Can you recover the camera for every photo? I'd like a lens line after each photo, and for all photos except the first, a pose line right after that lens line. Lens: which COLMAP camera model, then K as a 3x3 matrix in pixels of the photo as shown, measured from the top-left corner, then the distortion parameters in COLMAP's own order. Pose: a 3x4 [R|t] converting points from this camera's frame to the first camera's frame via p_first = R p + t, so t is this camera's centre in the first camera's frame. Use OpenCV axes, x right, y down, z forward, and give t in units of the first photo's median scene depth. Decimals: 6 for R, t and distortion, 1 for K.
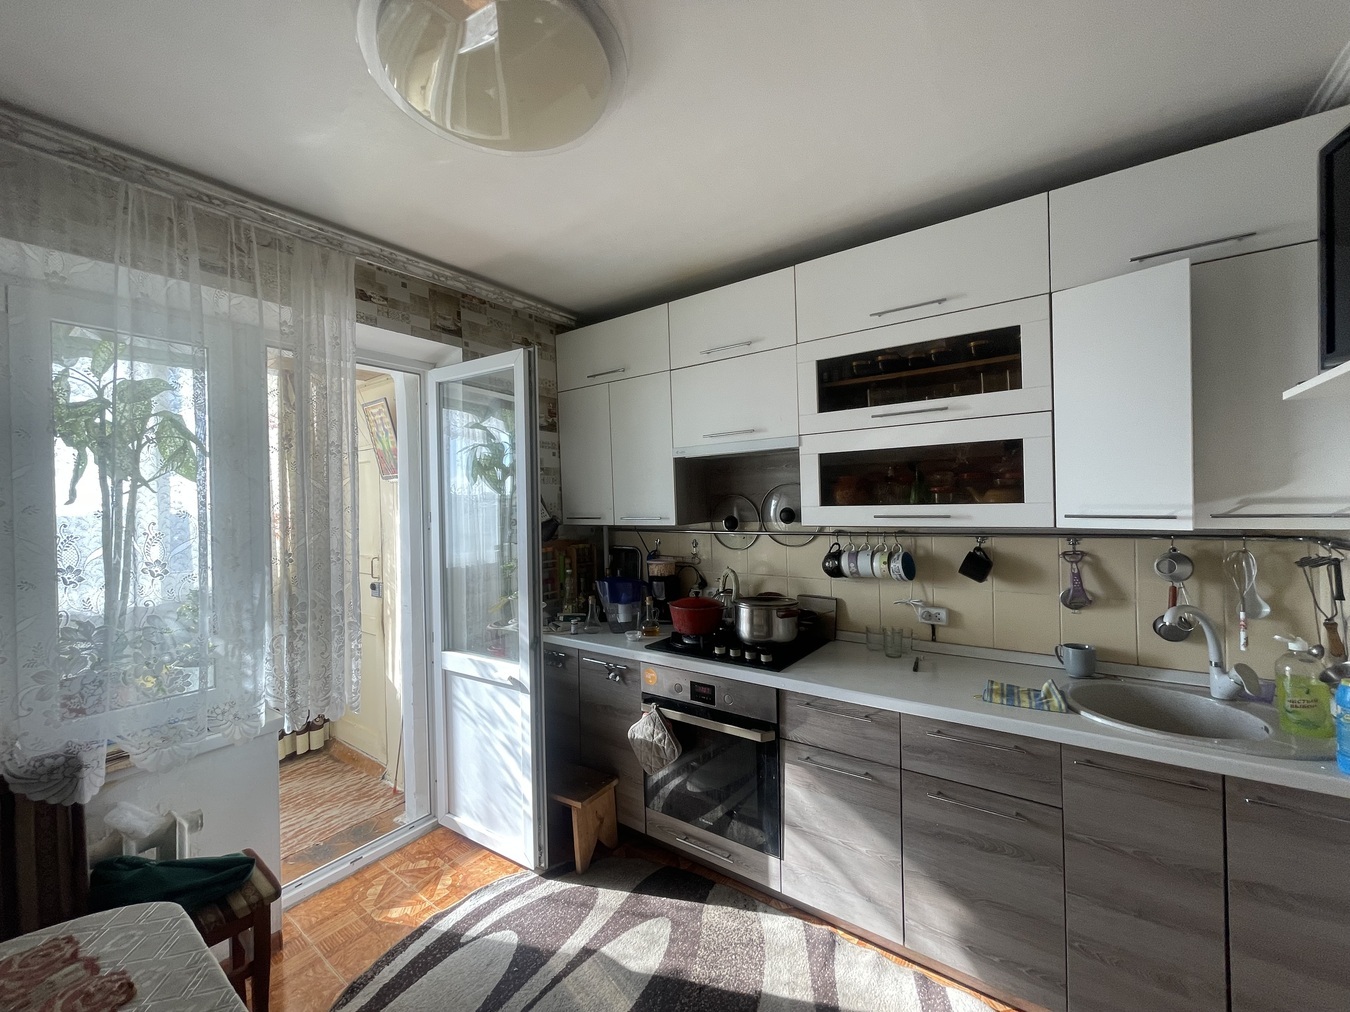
lens RADIAL K [[545.2, 0, 675.0], [0, 545.2, 506.0], [0, 0, 1]] dist [-0.001868, 0.000070]
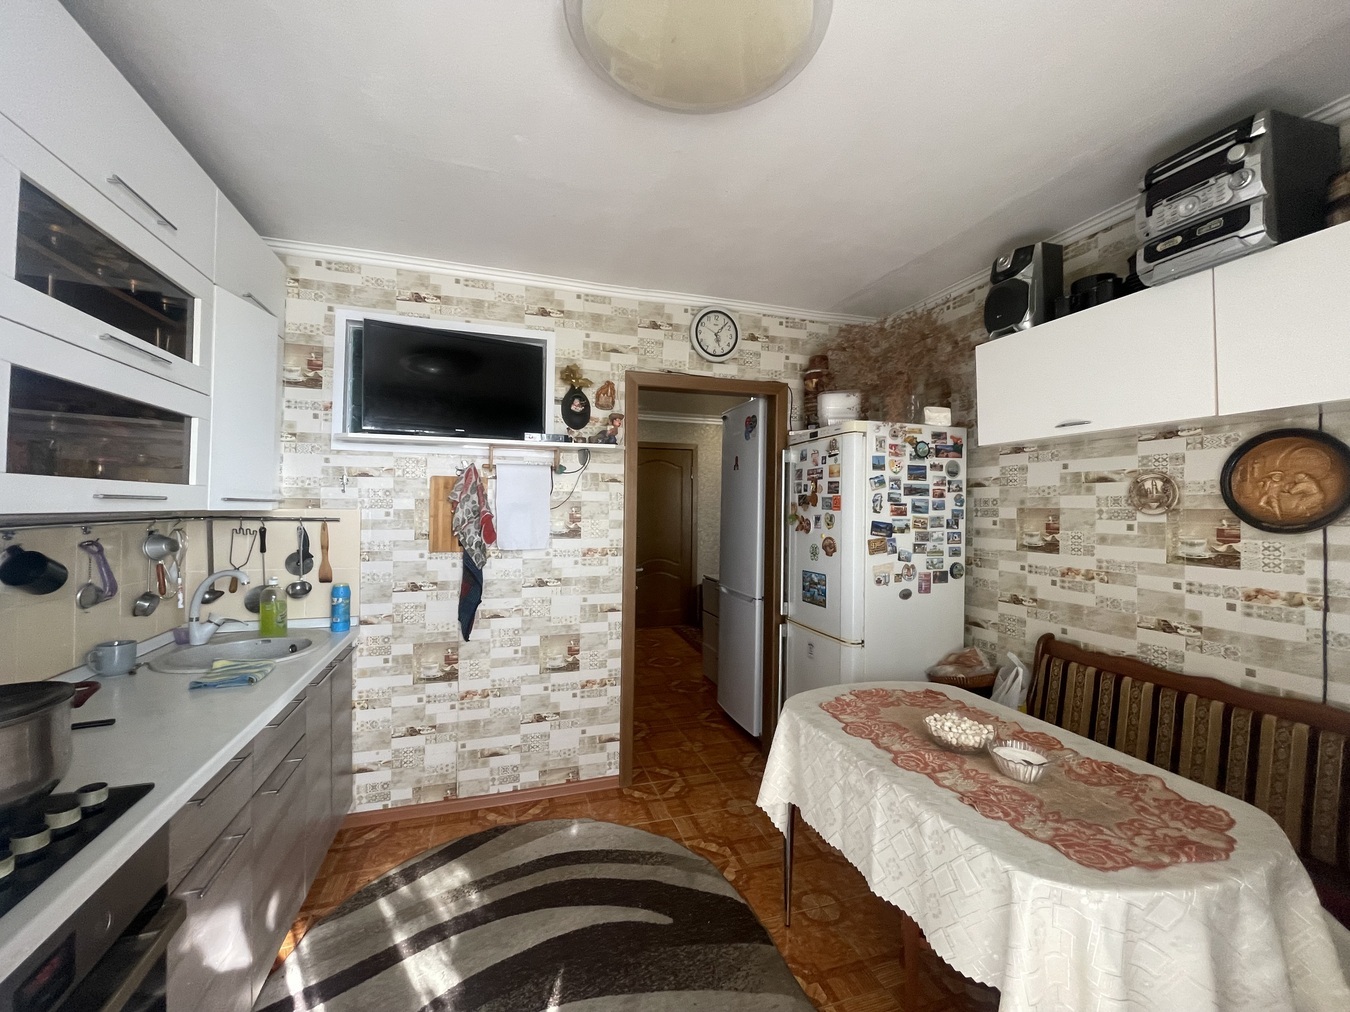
lens RADIAL K [[555.4, 0, 675.0], [0, 555.4, 506.0], [0, 0, 1]] dist [0.000103, 0.000044]
pose [[-0.810202, 0.014635, 0.585967, -0.509962], [0.010298, 0.999889, -0.010736, 0.042138], [-0.586060, -0.002664, -0.810263, 1.078872]]
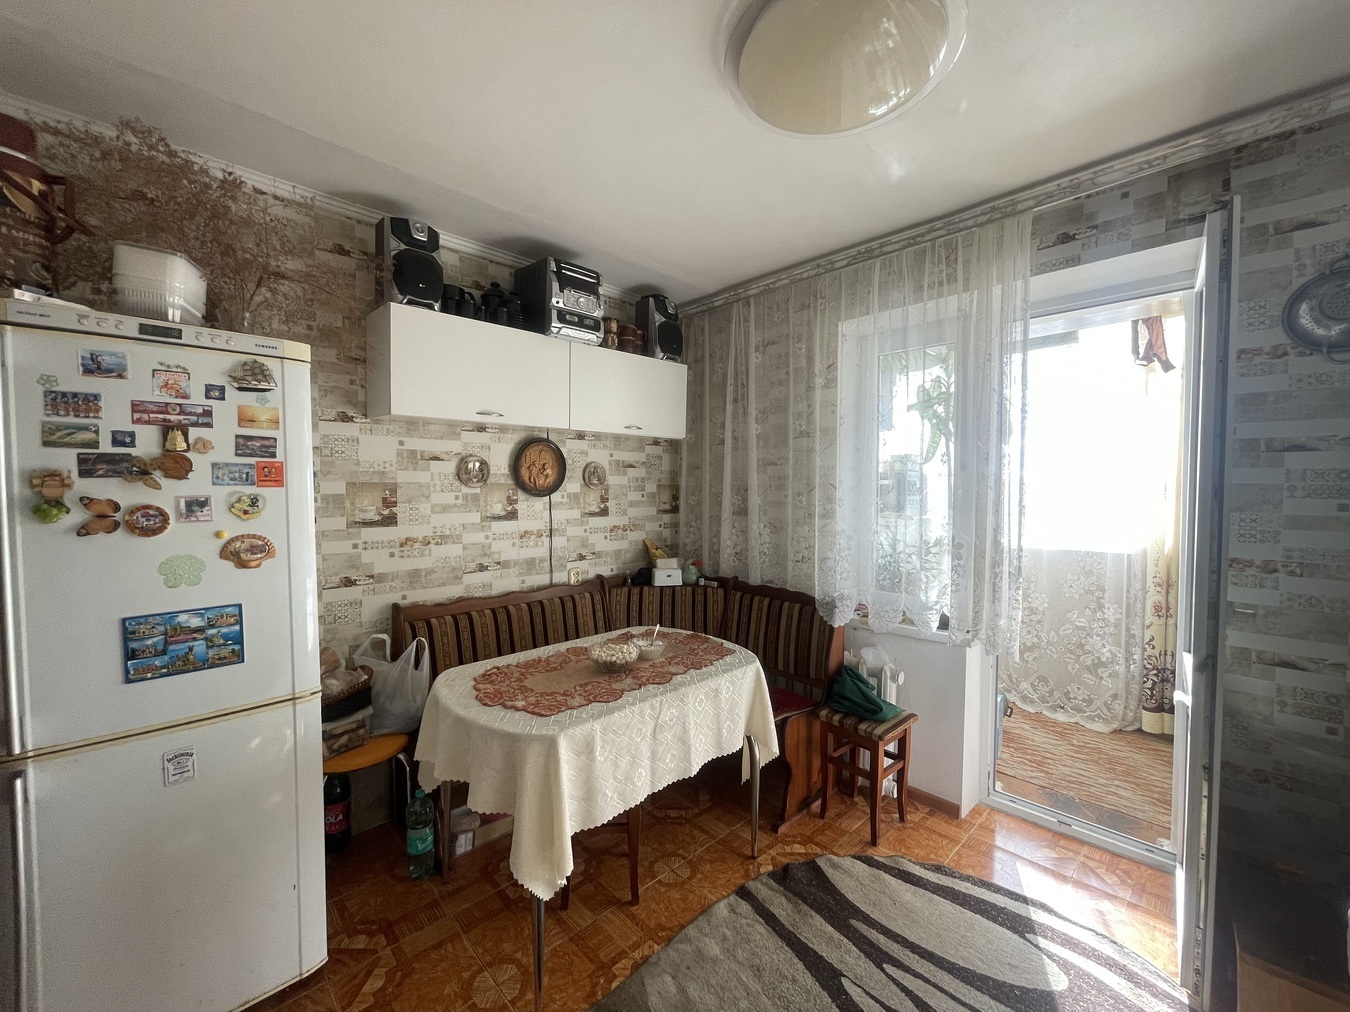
lens RADIAL K [[545.5, 0, 675.0], [0, 545.5, 506.0], [0, 0, 1]] dist [0.000283, 0.000051]
pose [[-0.165864, 0.055624, -0.984579, 0.518436], [-0.001374, 0.998394, 0.056636, 0.026606], [0.986148, 0.010747, -0.165521, 0.512069]]
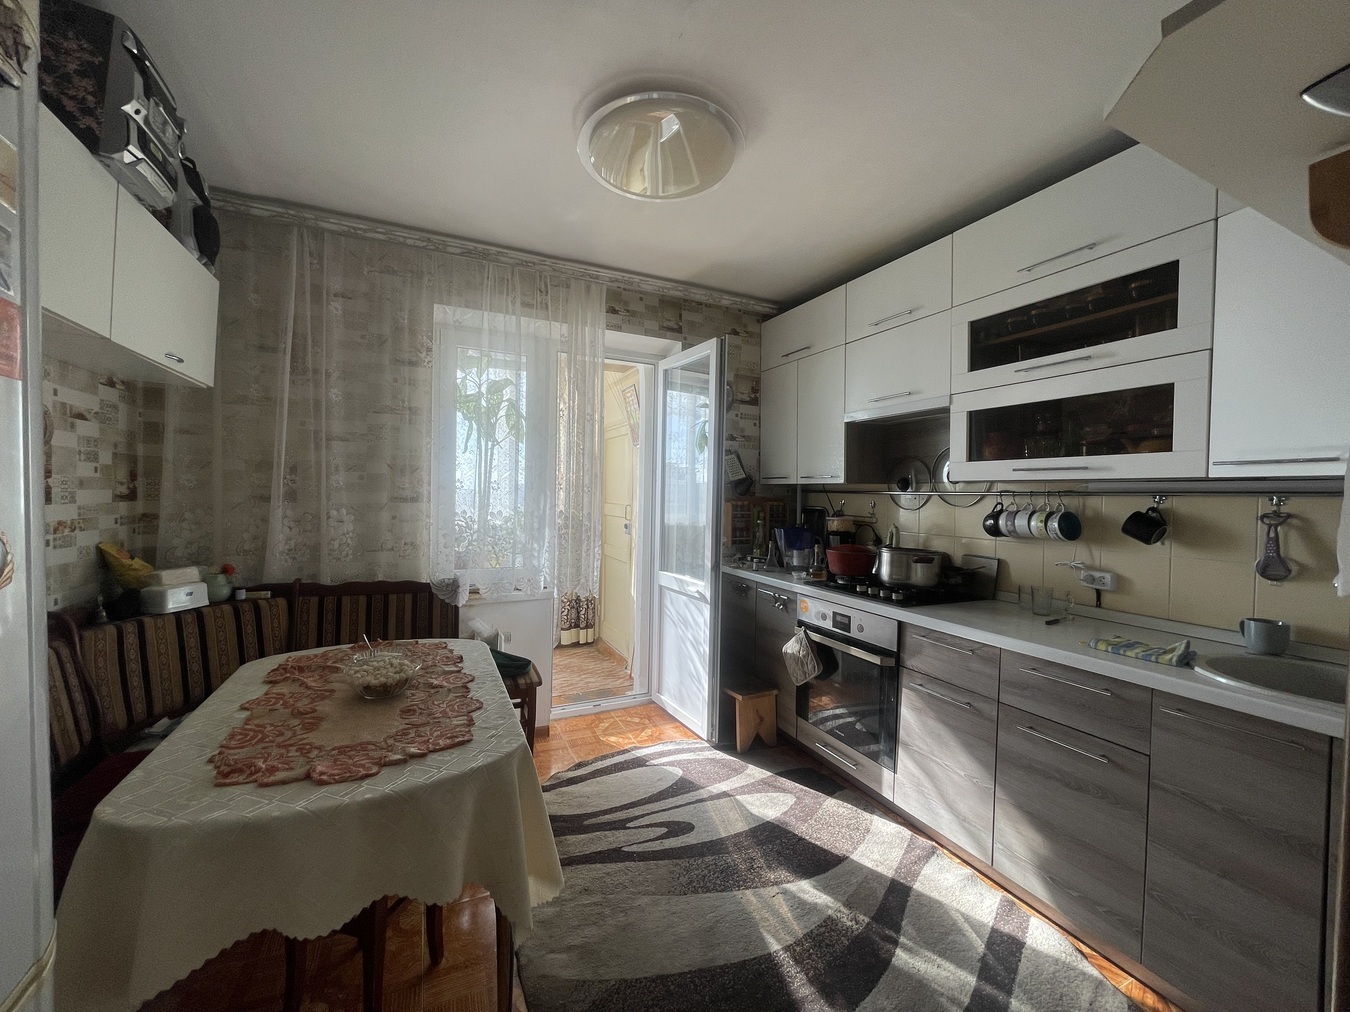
lens RADIAL K [[545.5, 0, 675.0], [0, 545.5, 506.0], [0, 0, 1]] dist [0.000283, 0.000051]
pose [[0.878500, 0.050286, -0.475089, 0.283954], [-0.041866, 0.998722, 0.028296, 0.080519], [0.475905, -0.004968, 0.879483, -0.189323]]
